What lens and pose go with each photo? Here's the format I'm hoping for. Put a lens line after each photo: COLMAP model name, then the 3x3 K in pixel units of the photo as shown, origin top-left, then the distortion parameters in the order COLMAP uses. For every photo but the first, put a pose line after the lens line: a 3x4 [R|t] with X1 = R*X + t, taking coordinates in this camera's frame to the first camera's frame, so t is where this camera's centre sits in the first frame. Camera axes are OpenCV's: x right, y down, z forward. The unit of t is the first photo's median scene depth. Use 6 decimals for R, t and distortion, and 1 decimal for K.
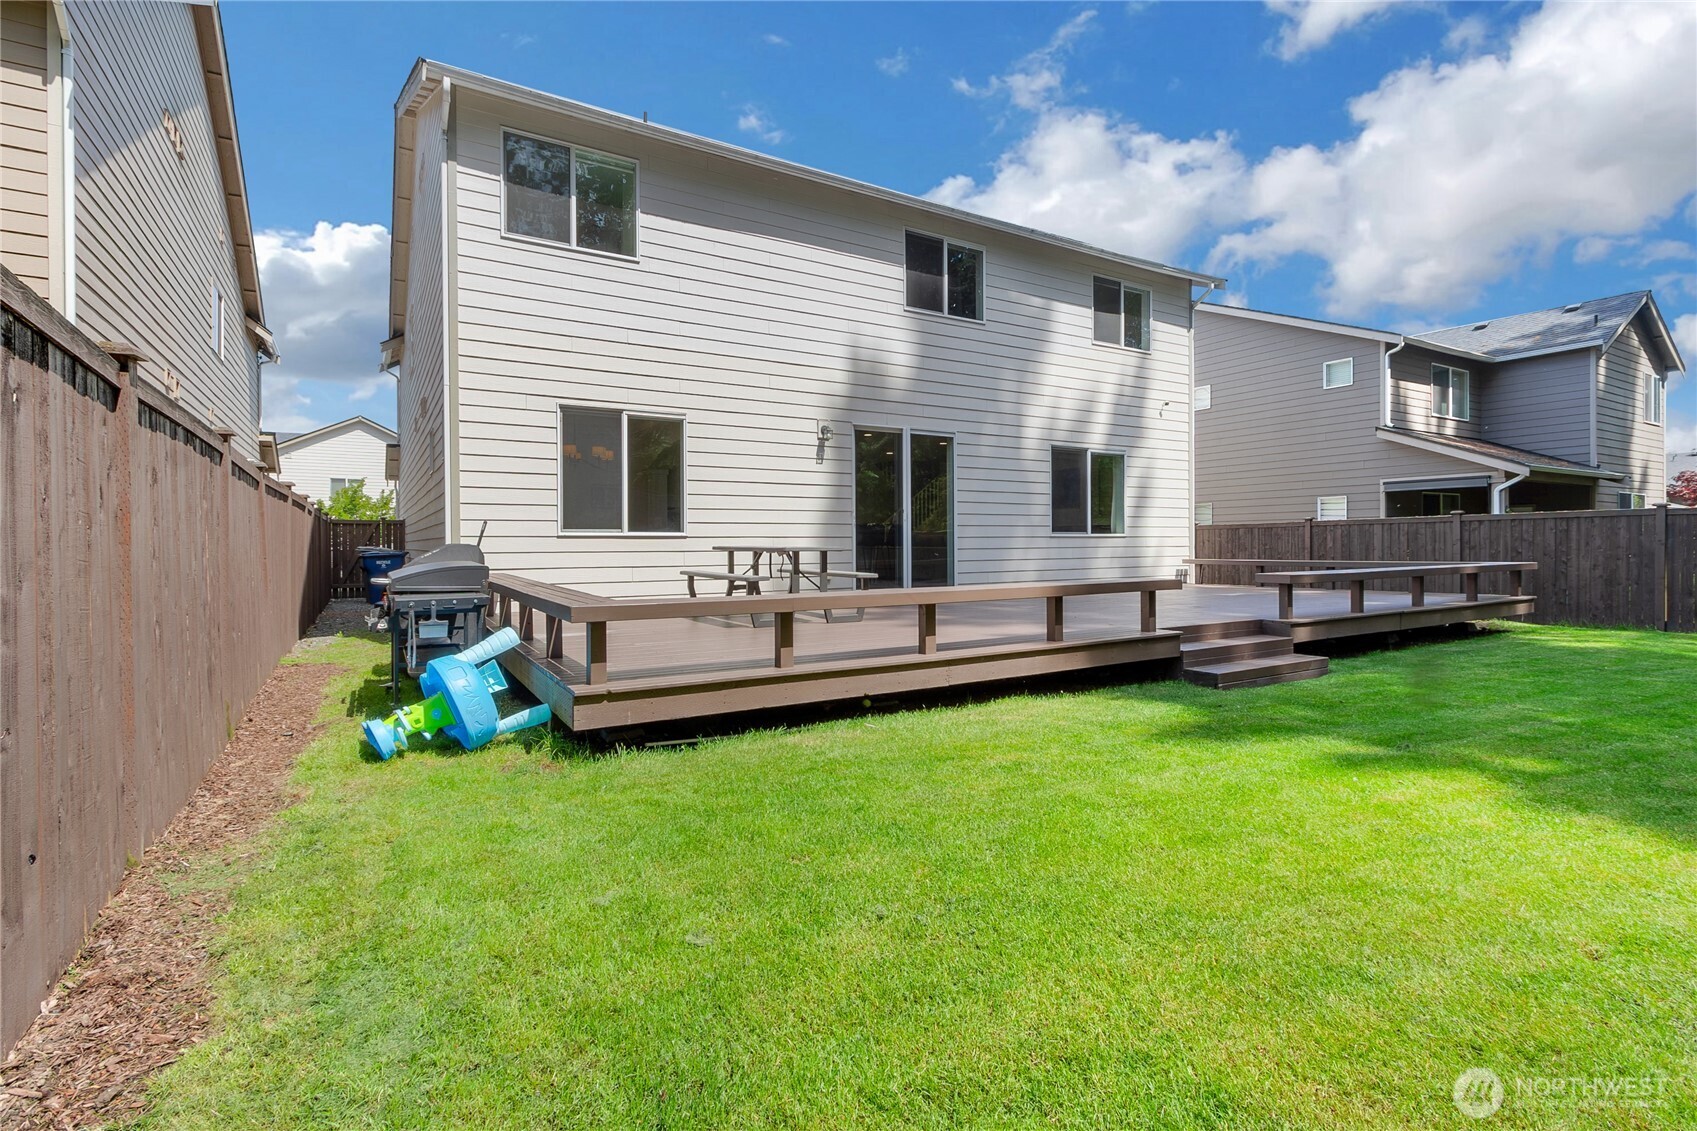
lens RADIAL K [[794.2, 0, 844.9], [0, 794.2, 558.0], [0, 0, 1]] dist [0.004946, 0.000156]
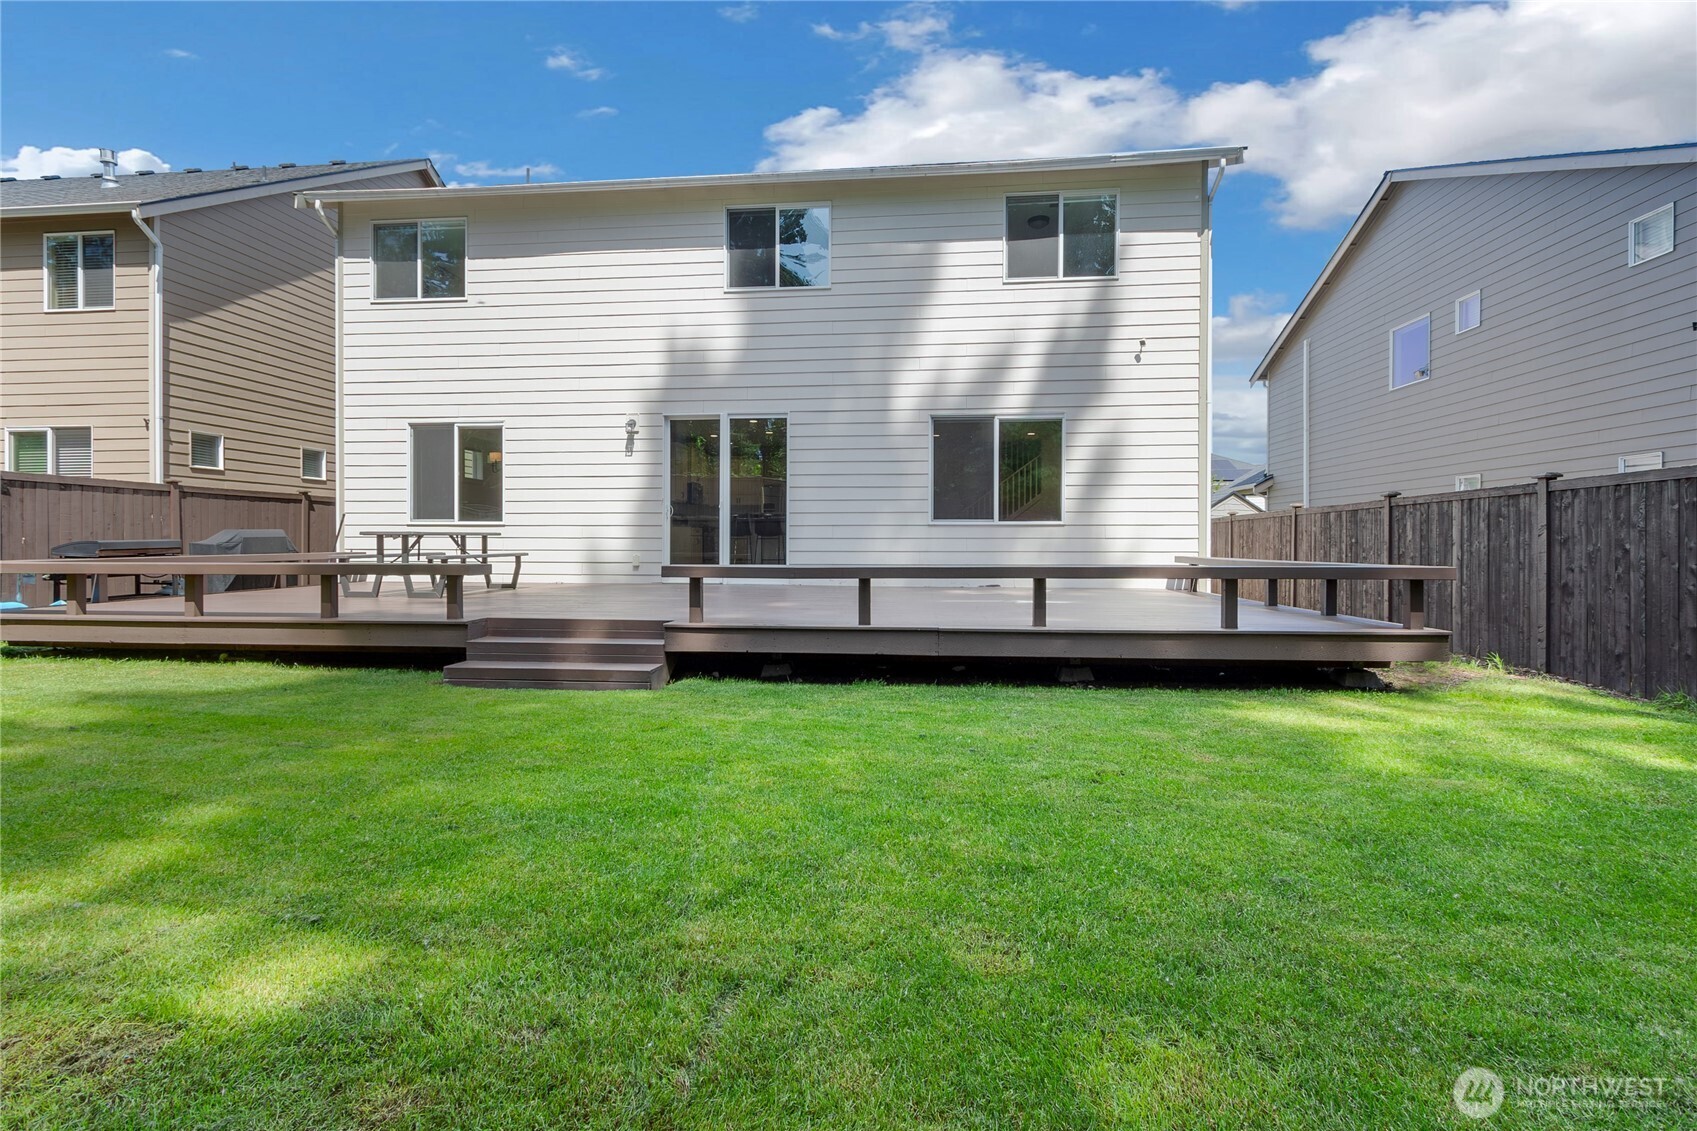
lens RADIAL K [[794.2, 0, 842.8], [0, 794.2, 550.7], [0, 0, 1]] dist [0.004946, 0.000156]
pose [[0.796678, 0.014972, -0.604219, 0.776123], [-0.015805, 0.999867, 0.003936, -0.001777], [0.604197, 0.006414, 0.796809, 0.310888]]
